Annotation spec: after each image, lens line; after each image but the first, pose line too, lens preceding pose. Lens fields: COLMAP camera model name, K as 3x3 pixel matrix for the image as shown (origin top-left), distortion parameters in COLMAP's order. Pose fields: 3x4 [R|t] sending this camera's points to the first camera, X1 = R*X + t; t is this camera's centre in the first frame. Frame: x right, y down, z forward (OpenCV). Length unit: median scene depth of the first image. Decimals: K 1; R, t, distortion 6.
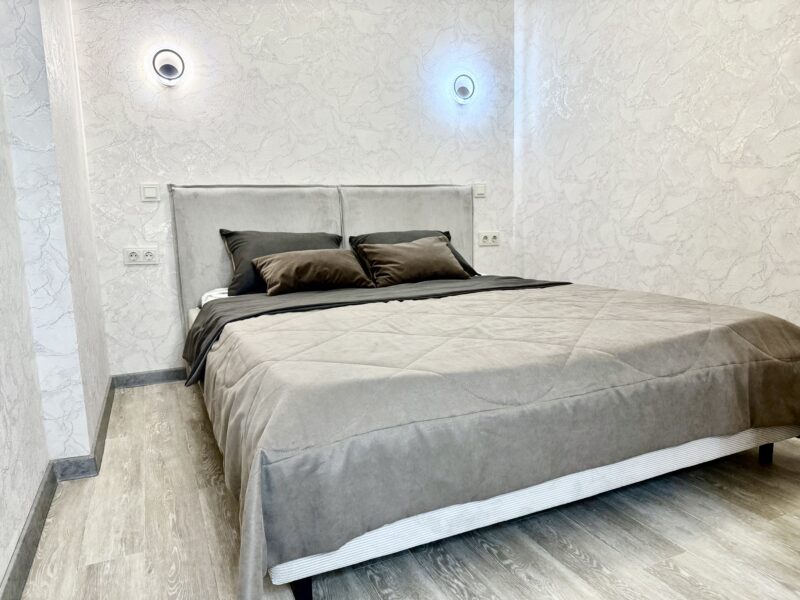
lens RADIAL K [[557.7, 0, 400.0], [0, 557.7, 300.0], [0, 0, 1]] dist [0.076268, -0.161124]
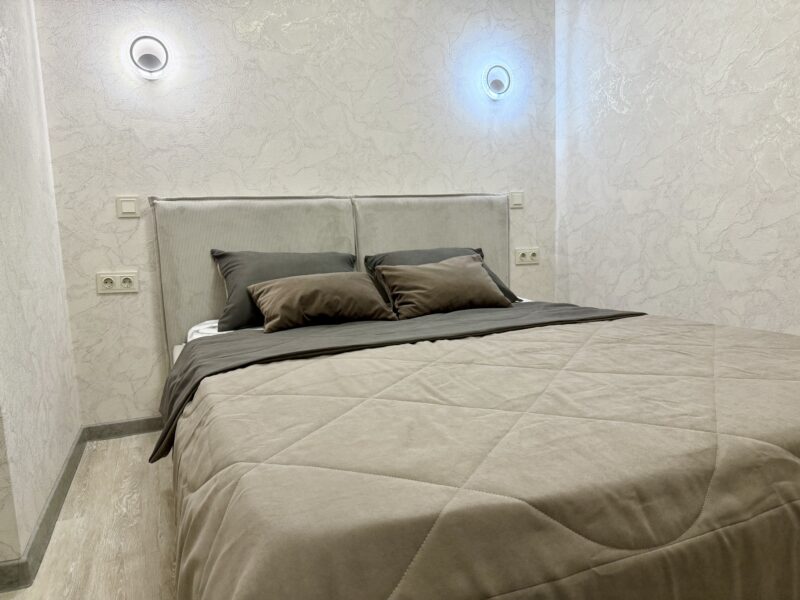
lens RADIAL K [[557.5, 0, 394.8], [0, 557.5, 304.2], [0, 0, 1]] dist [0.036542, -0.079440]
pose [[0.999400, -0.006586, -0.034003, -0.019440], [0.005993, 0.999829, -0.017487, -0.028931], [0.034113, 0.017272, 0.999269, 0.179913]]
